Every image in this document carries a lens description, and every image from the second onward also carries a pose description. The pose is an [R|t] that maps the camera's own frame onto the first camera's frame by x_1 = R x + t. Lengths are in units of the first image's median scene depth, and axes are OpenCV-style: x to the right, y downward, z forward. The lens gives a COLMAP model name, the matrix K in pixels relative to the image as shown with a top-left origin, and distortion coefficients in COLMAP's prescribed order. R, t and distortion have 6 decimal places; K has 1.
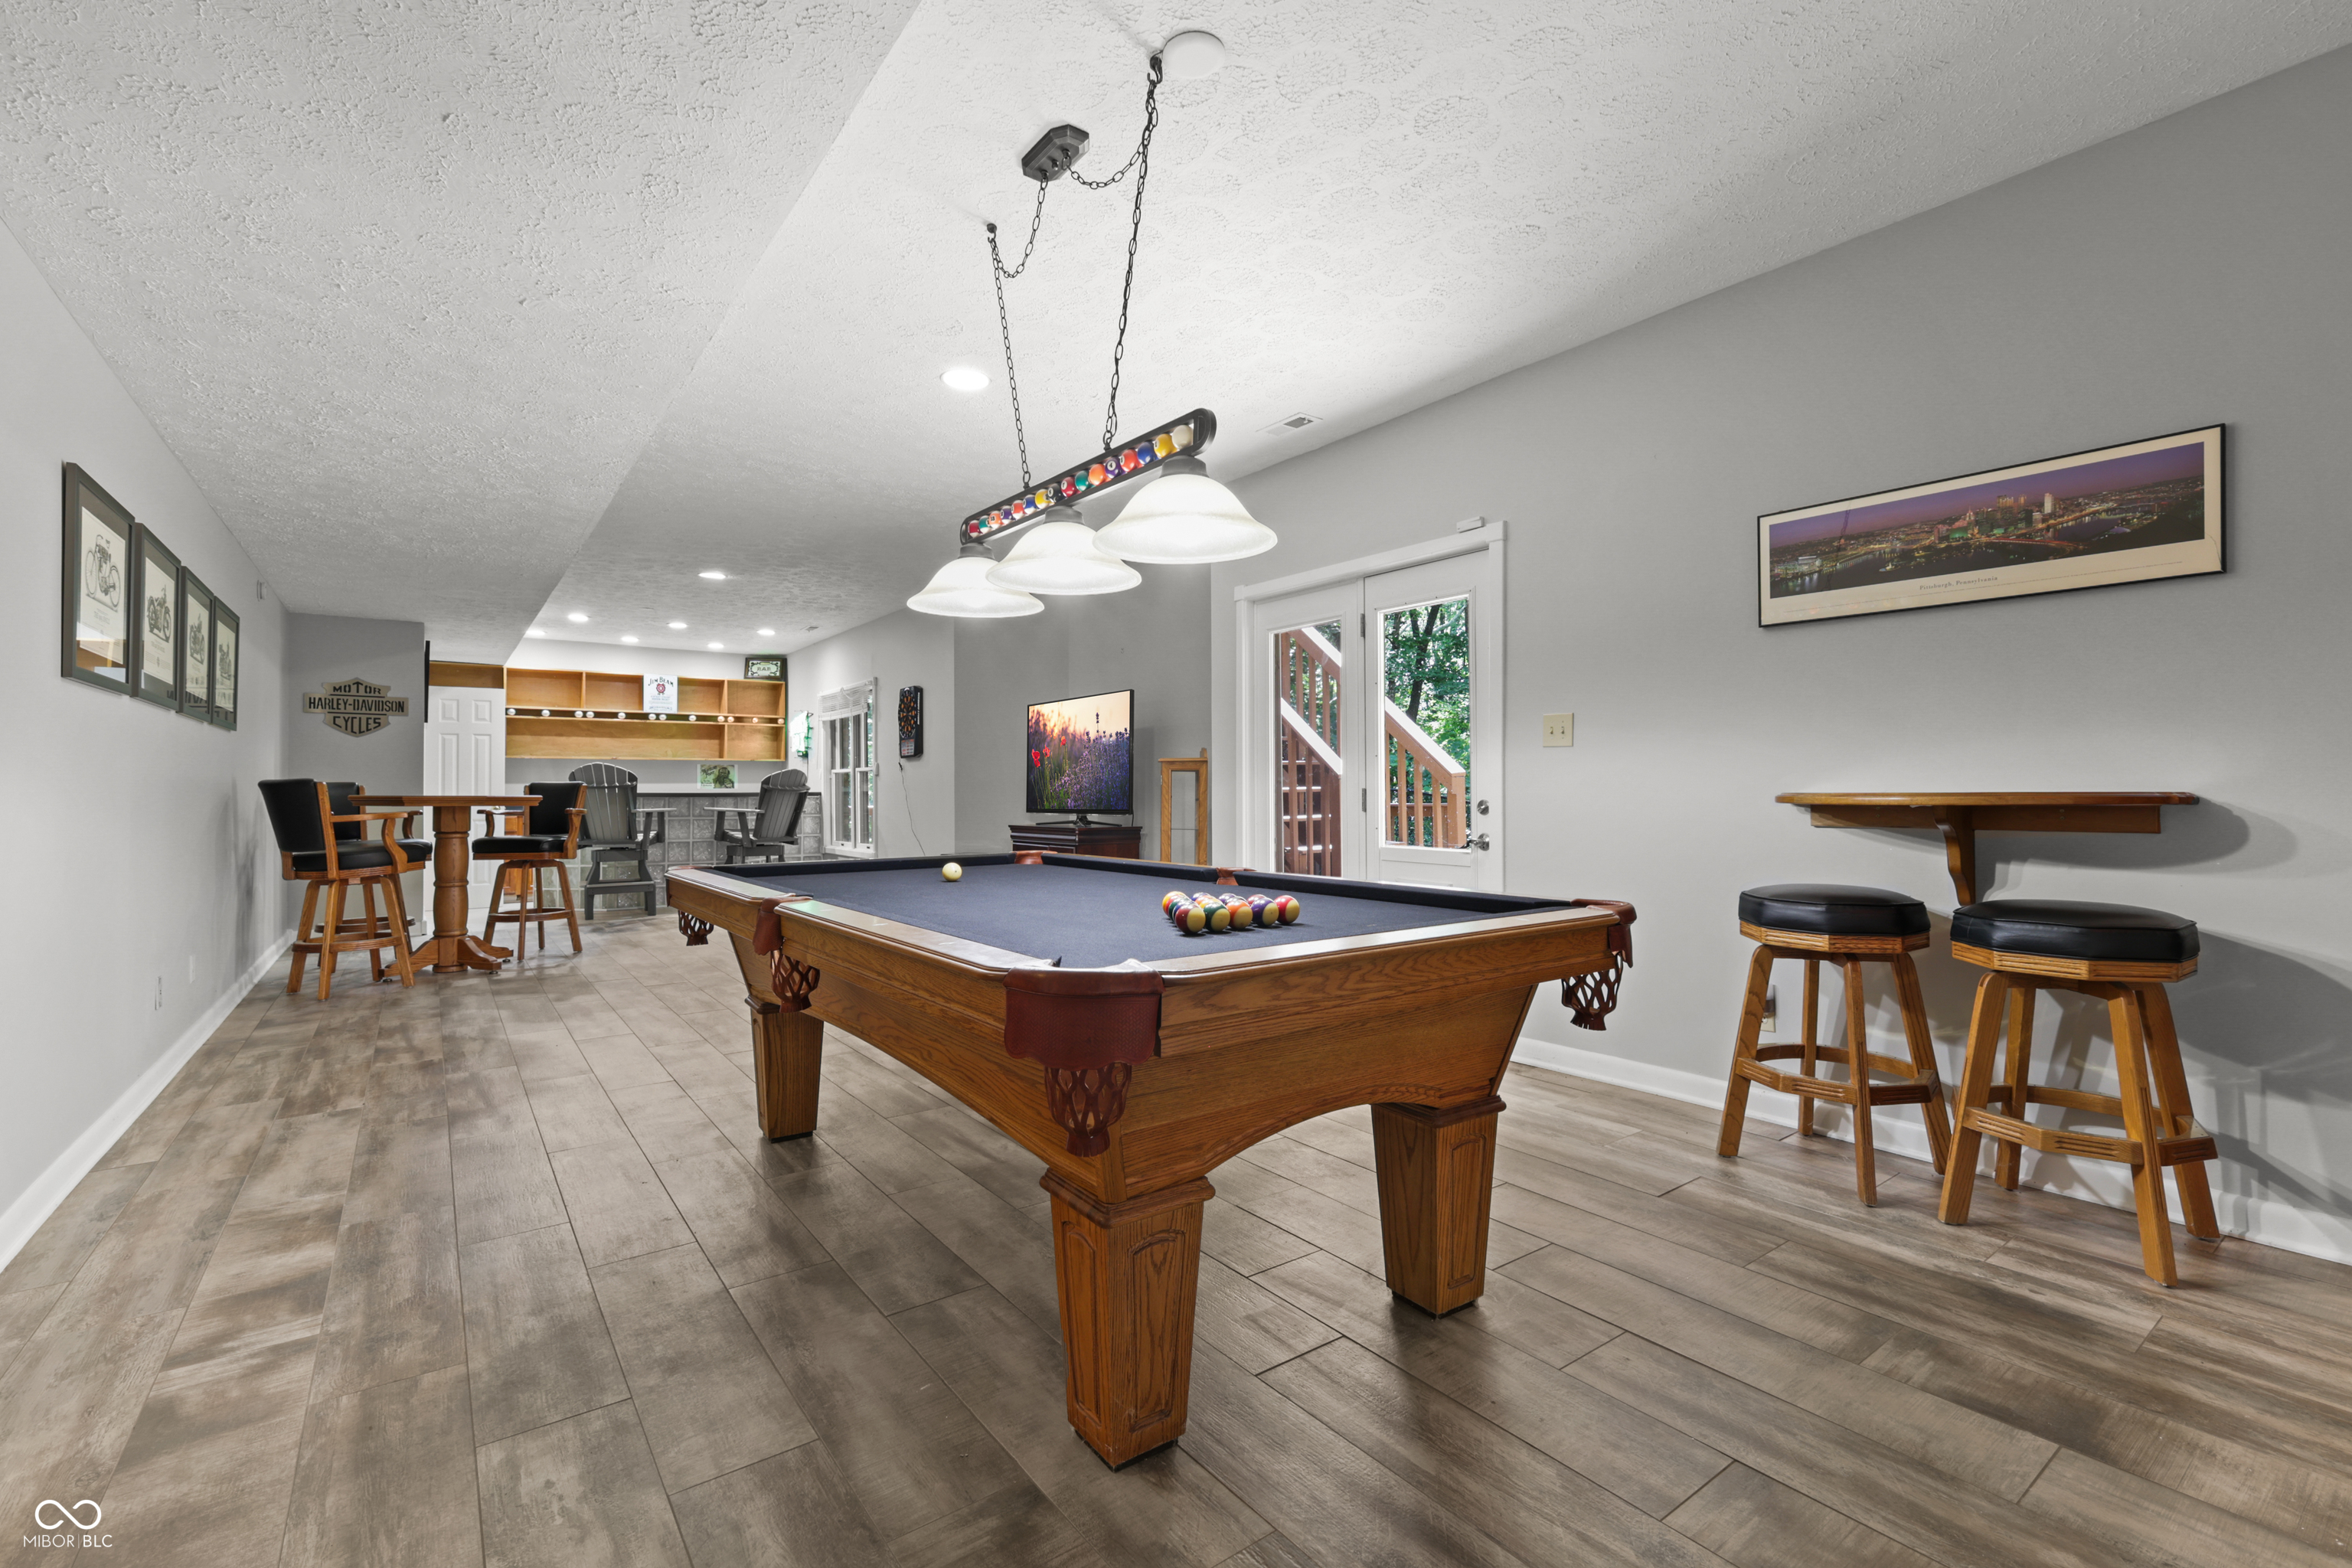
lens RADIAL K [[1034.8, 0, 1179.0], [0, 1034.8, 790.6], [0, 0, 1]] dist [0.001602, -0.000561]
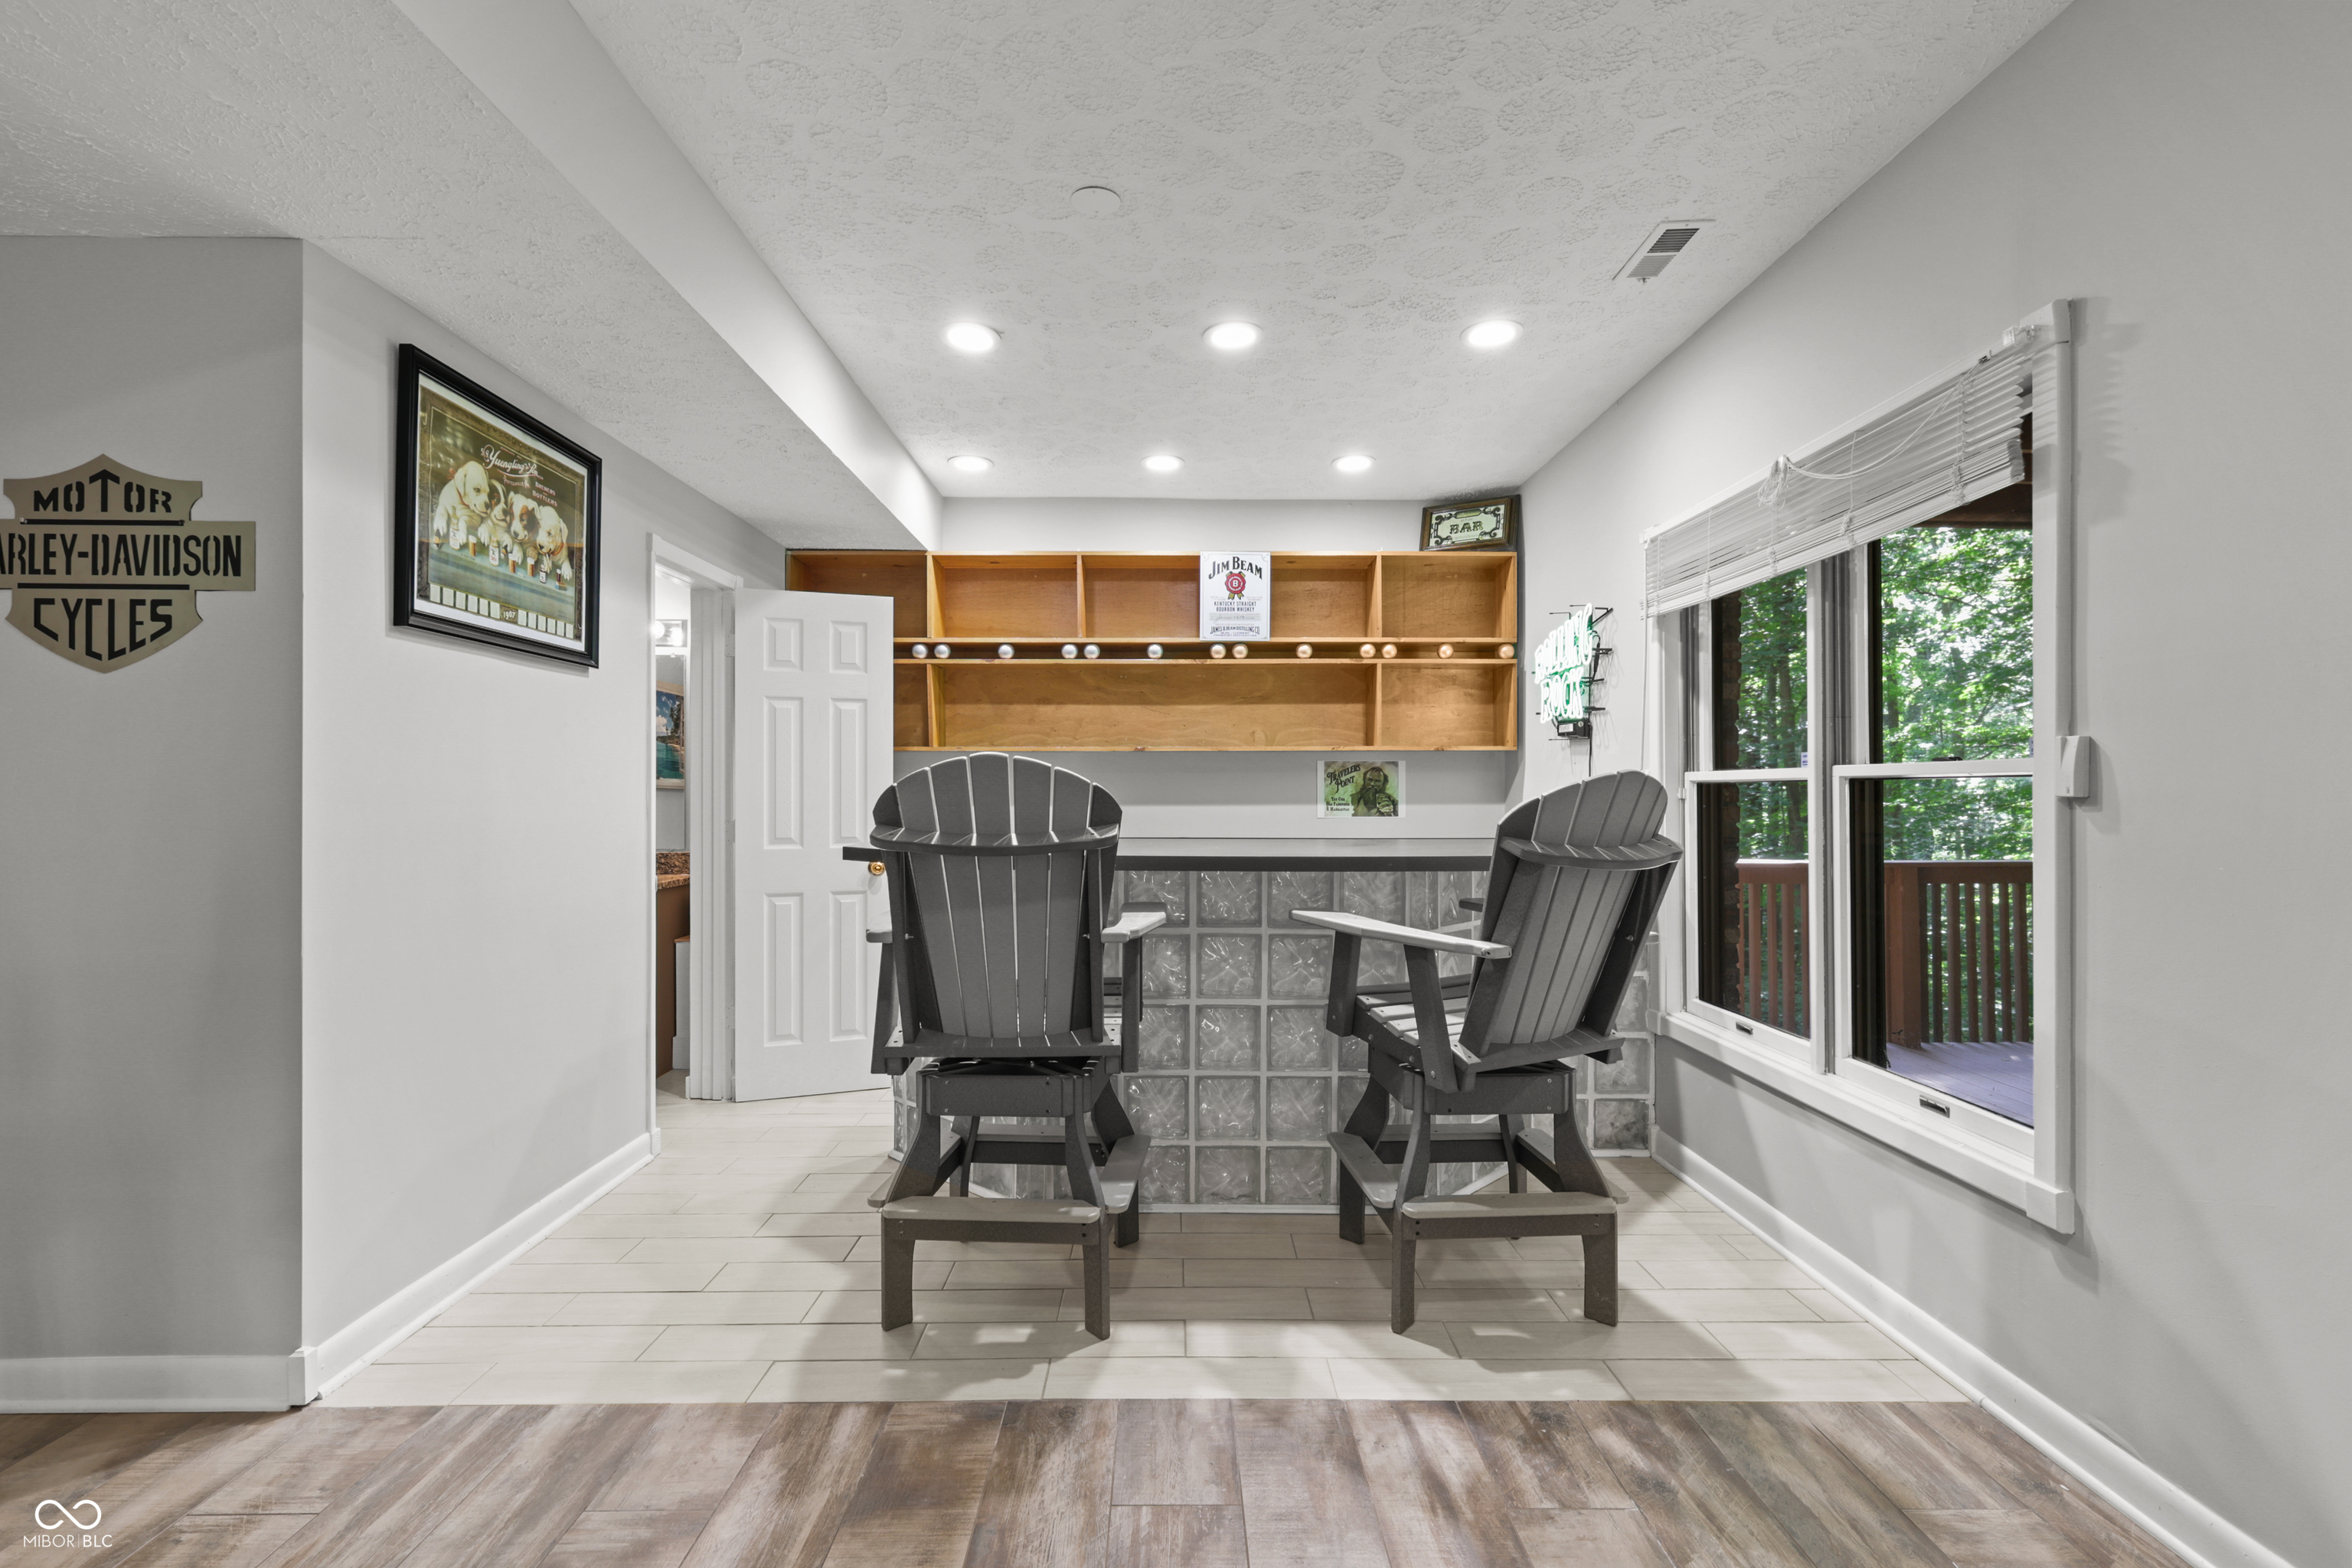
lens RADIAL K [[1034.8, 0, 1182.3], [0, 1034.8, 790.1], [0, 0, 1]] dist [0.001602, -0.000561]
pose [[0.815934, -0.000211, -0.578145, -0.278068], [0.000217, 1.000000, -0.000059, -0.013963], [0.578145, -0.000077, 0.815934, 0.653763]]
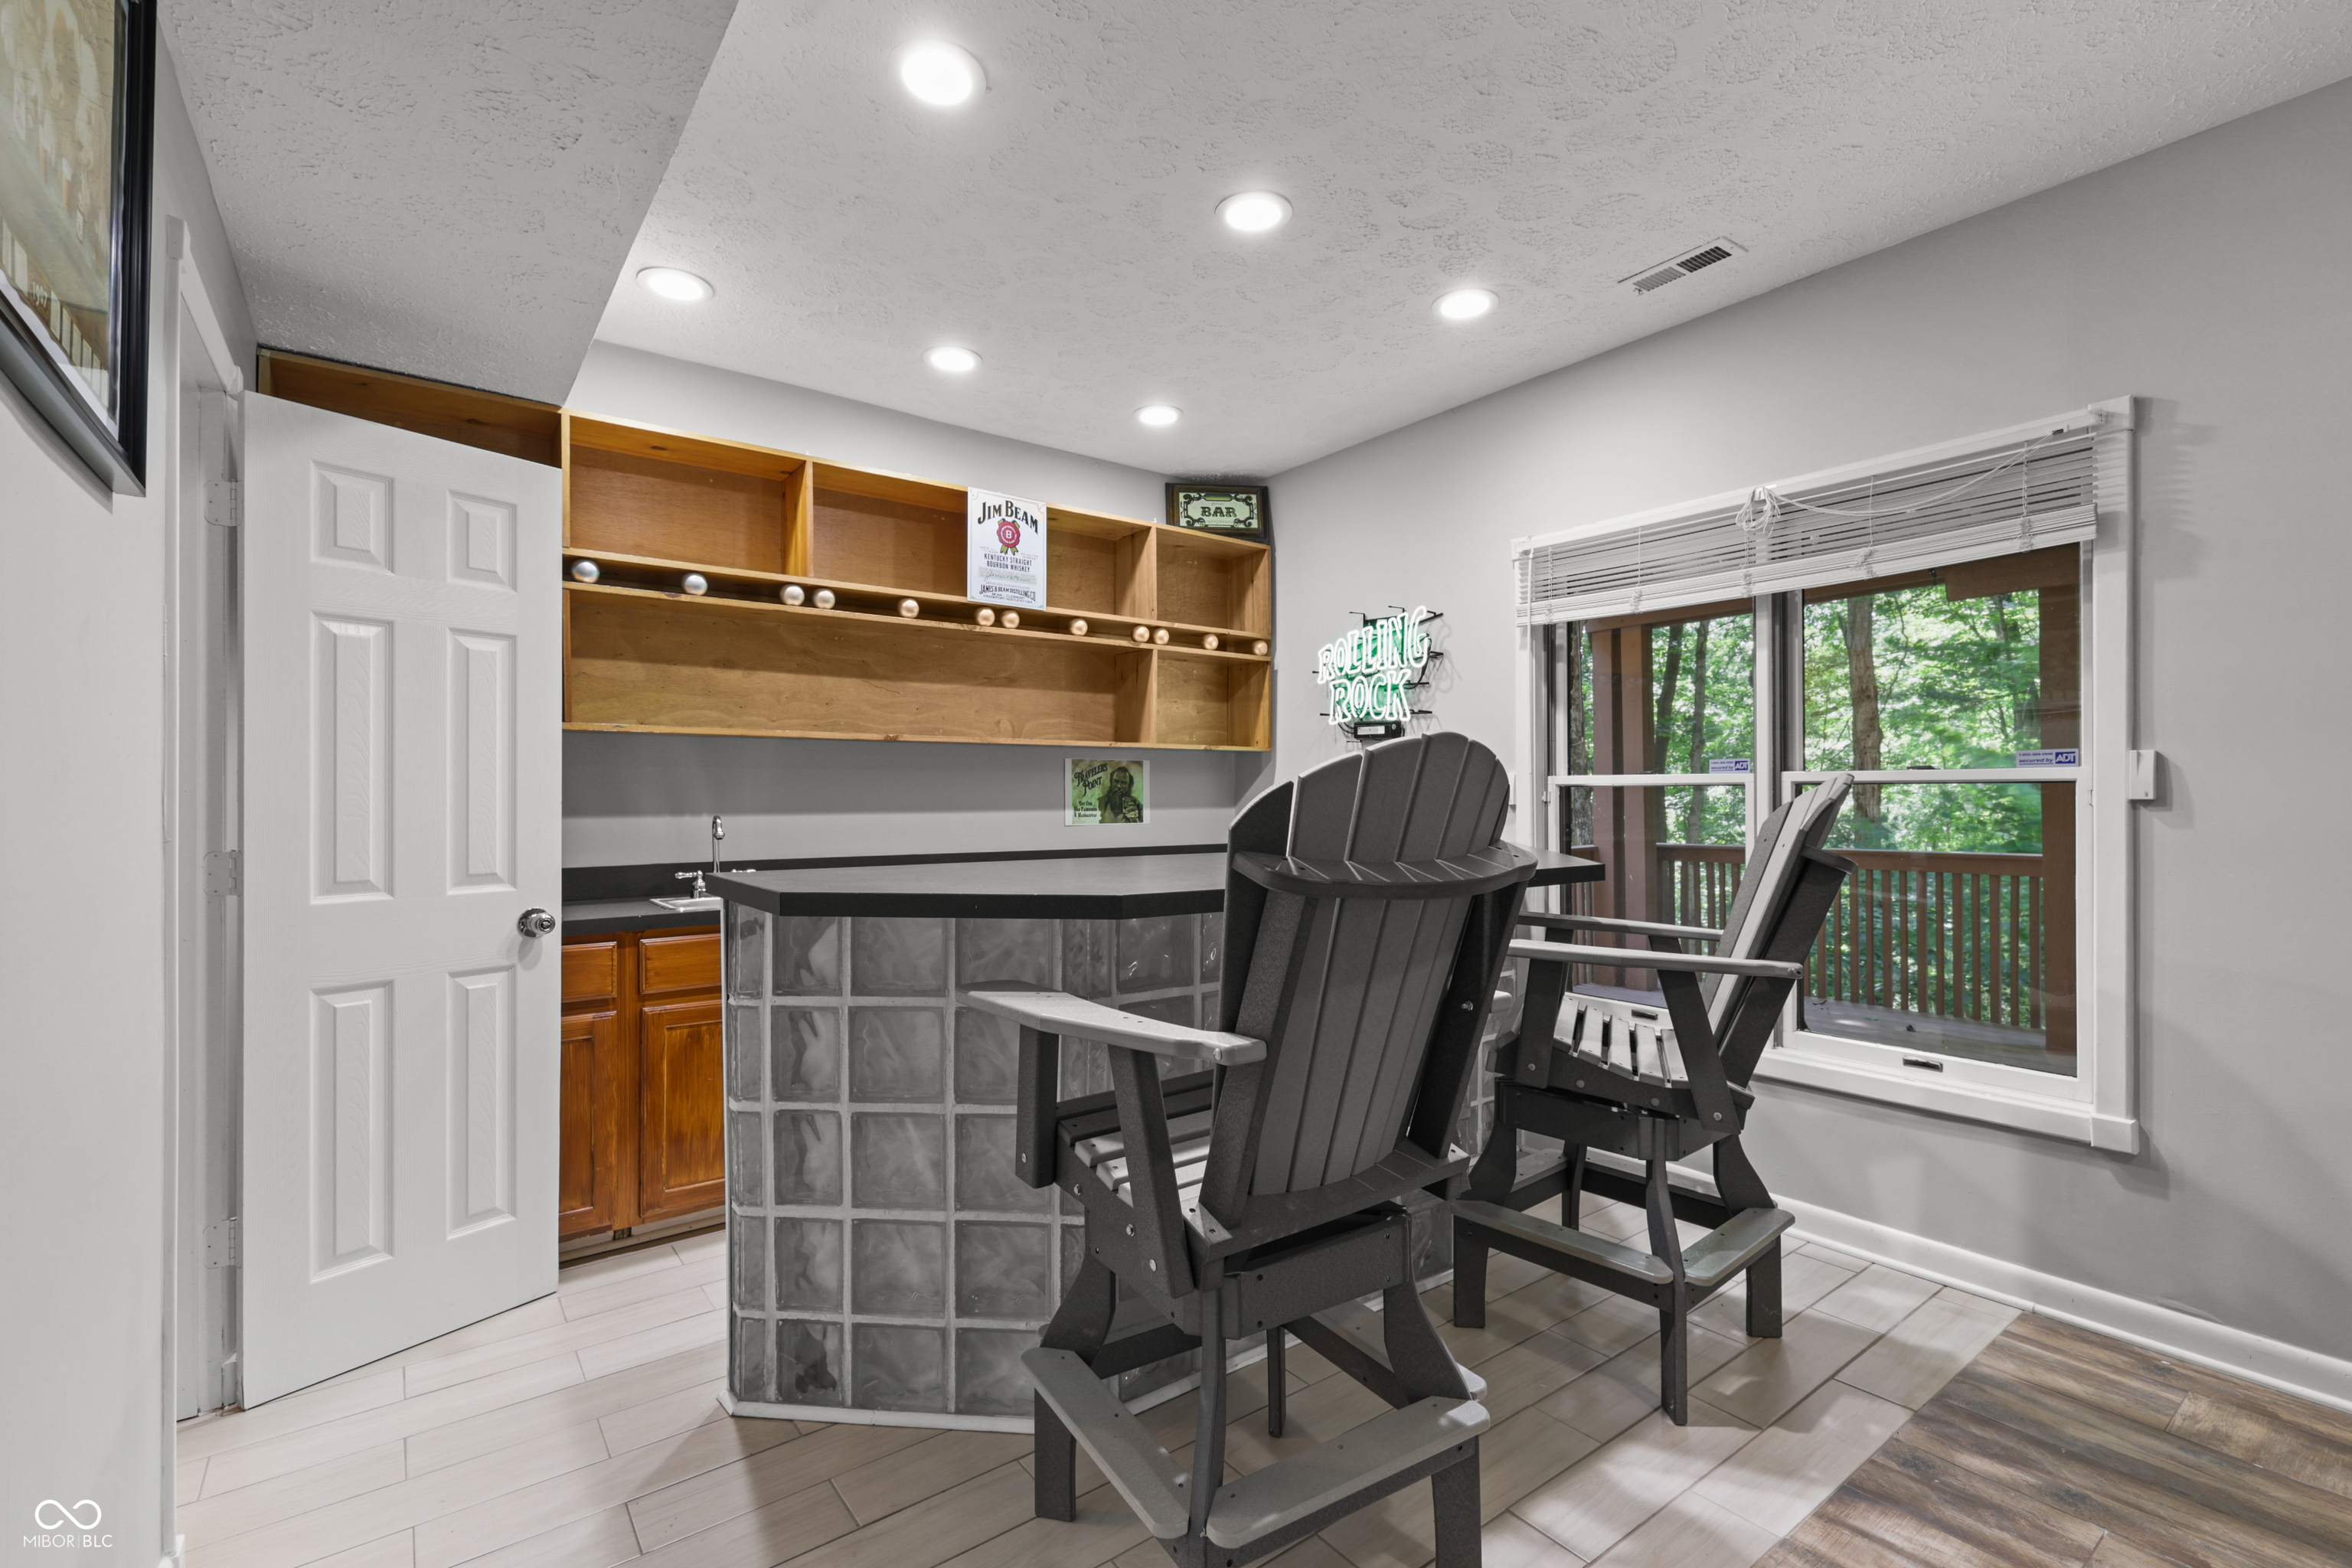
lens RADIAL K [[1034.8, 0, 1197.2], [0, 1034.8, 793.9], [0, 0, 1]] dist [0.001602, -0.000561]
pose [[0.999701, 0.001394, 0.024426, -0.456755], [-0.001414, 0.999999, 0.000787, -0.013933], [-0.024425, -0.000821, 0.999701, 0.672255]]
